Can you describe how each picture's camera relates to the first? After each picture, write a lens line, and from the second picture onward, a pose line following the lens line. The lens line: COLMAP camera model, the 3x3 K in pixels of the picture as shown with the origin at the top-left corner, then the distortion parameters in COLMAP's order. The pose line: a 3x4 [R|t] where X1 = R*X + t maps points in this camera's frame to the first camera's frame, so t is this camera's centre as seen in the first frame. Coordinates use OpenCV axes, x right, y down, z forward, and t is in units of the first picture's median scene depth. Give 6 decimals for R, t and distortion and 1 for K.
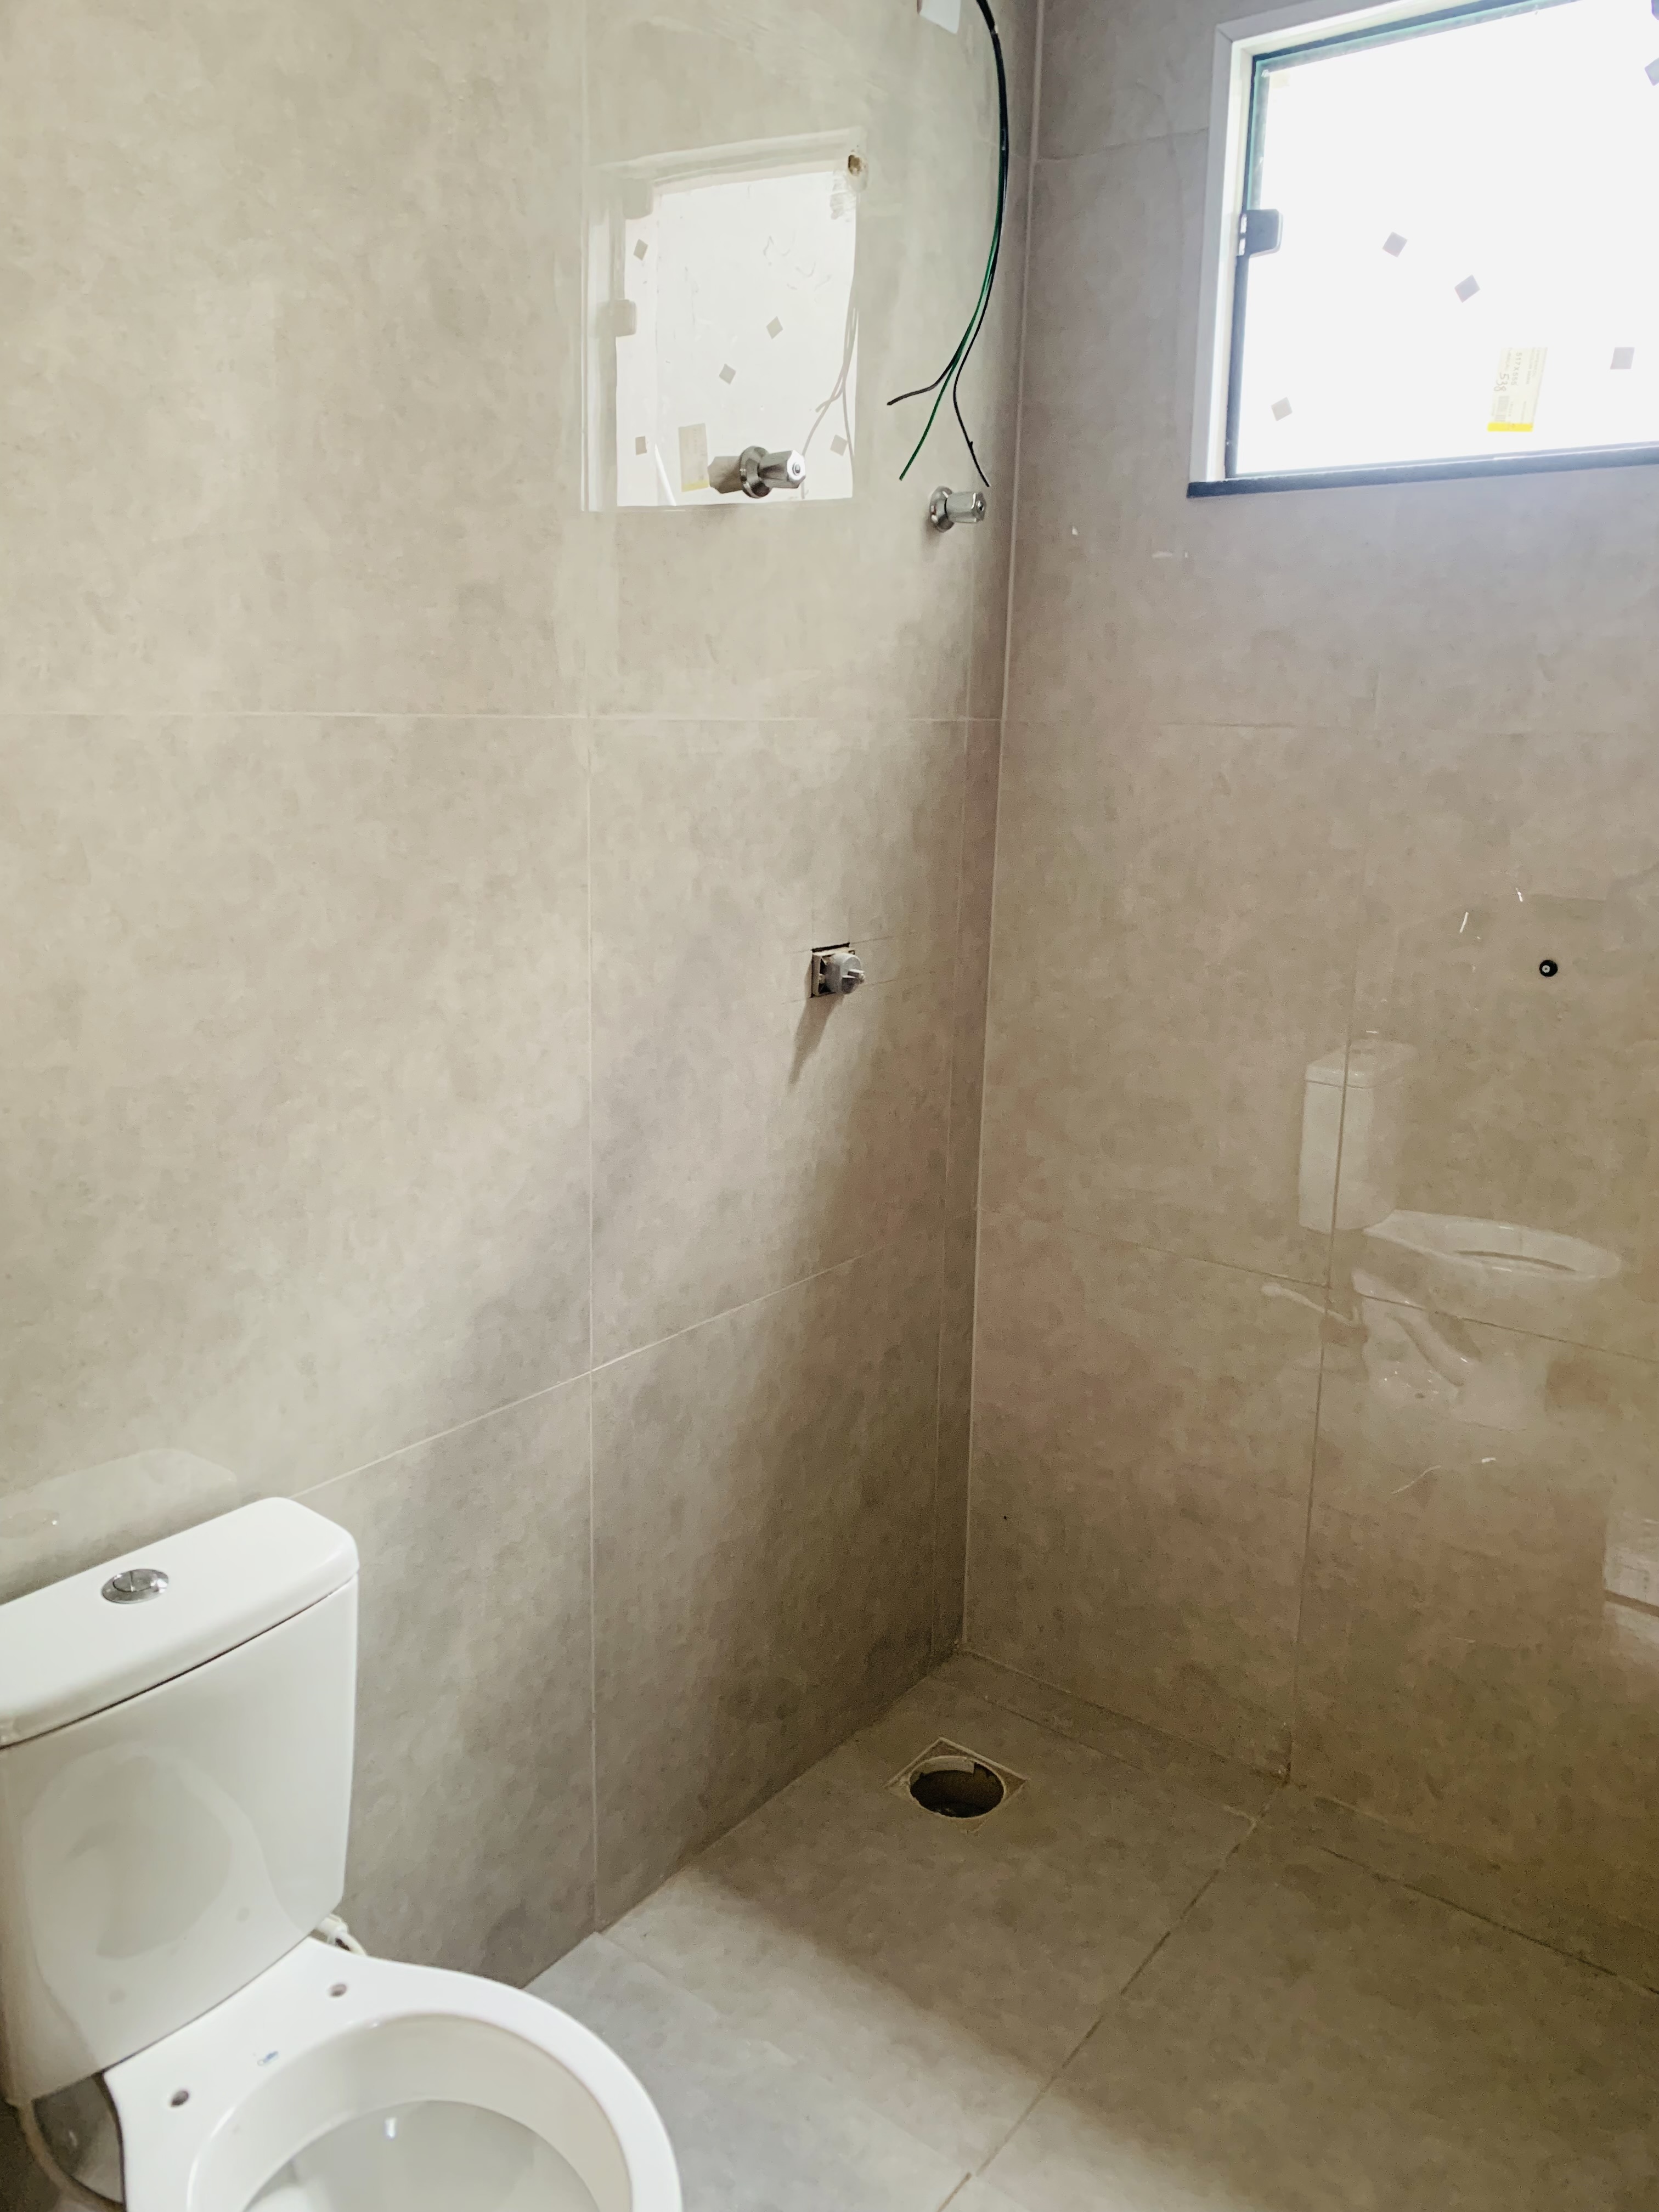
lens RADIAL K [[1706.4, 0, 828.2], [0, 1706.4, 1104.8], [0, 0, 1]] dist [0.044002, -0.042948]
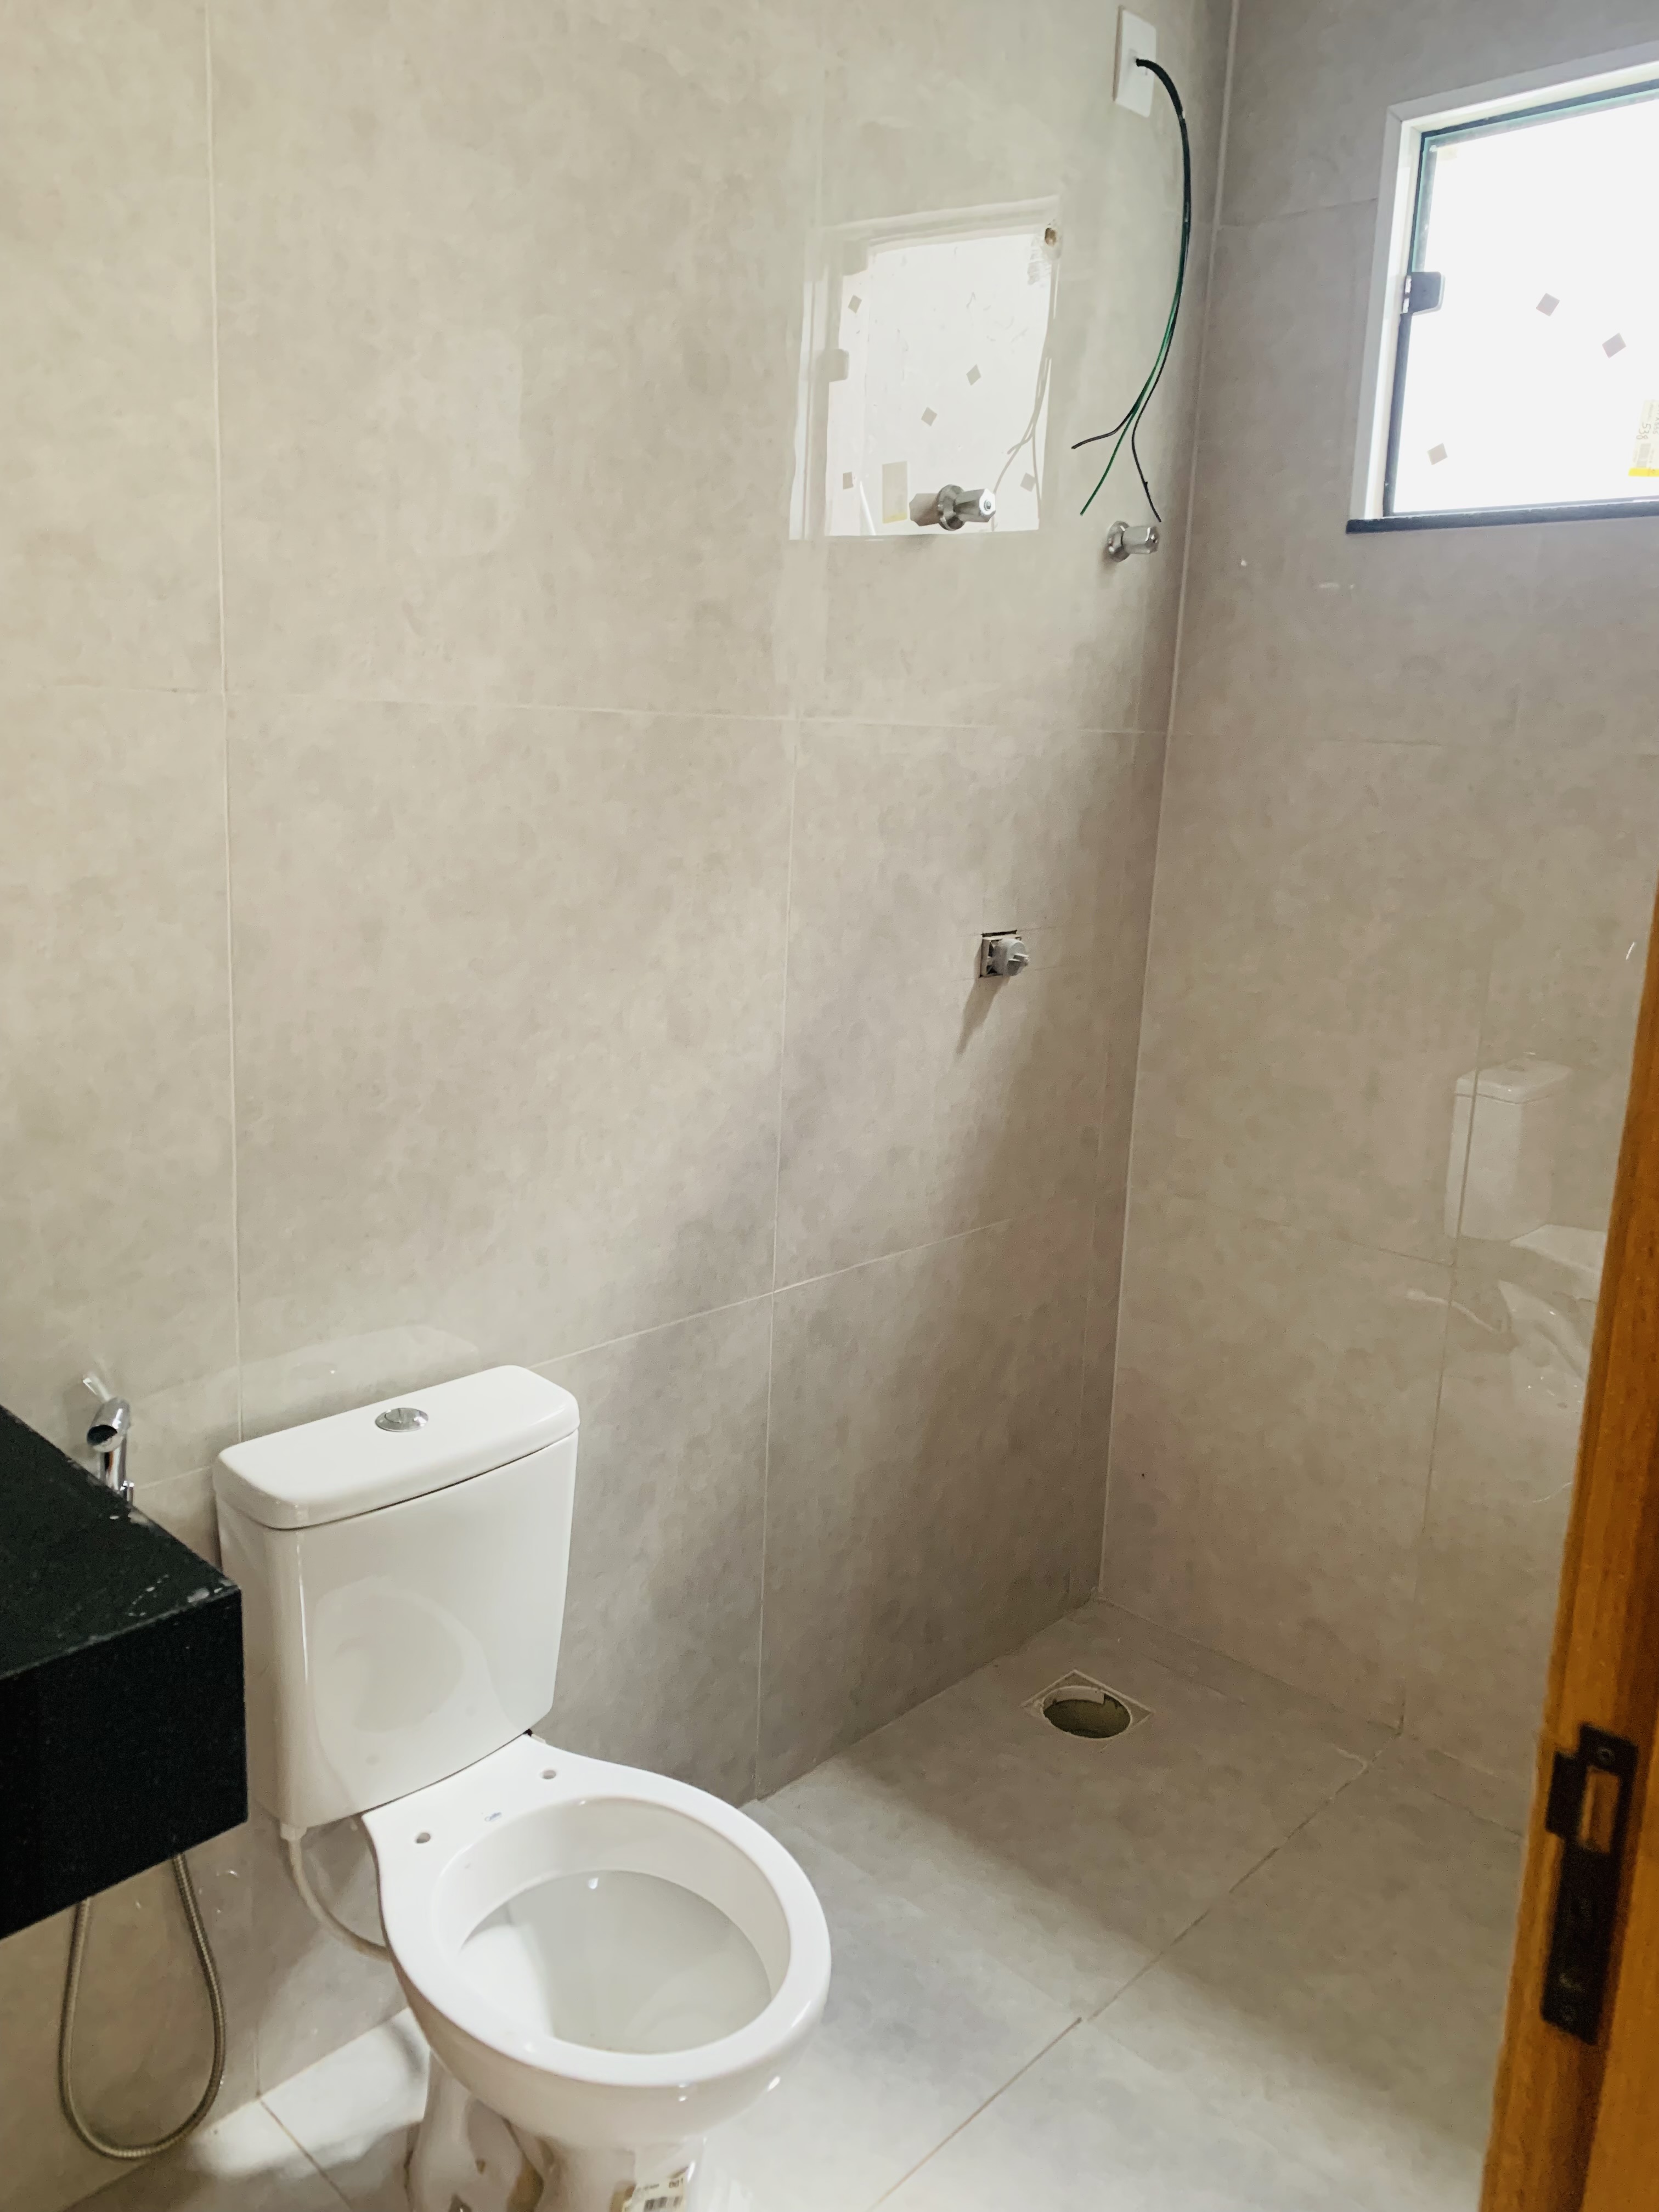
lens RADIAL K [[1706.4, 0, 845.7], [0, 1706.4, 1098.1], [0, 0, 1]] dist [0.044002, -0.042948]
pose [[0.995355, 0.040642, -0.087275, 0.002827], [-0.042159, 0.998989, -0.015615, 0.038828], [0.086552, 0.019222, 0.996062, -0.118360]]
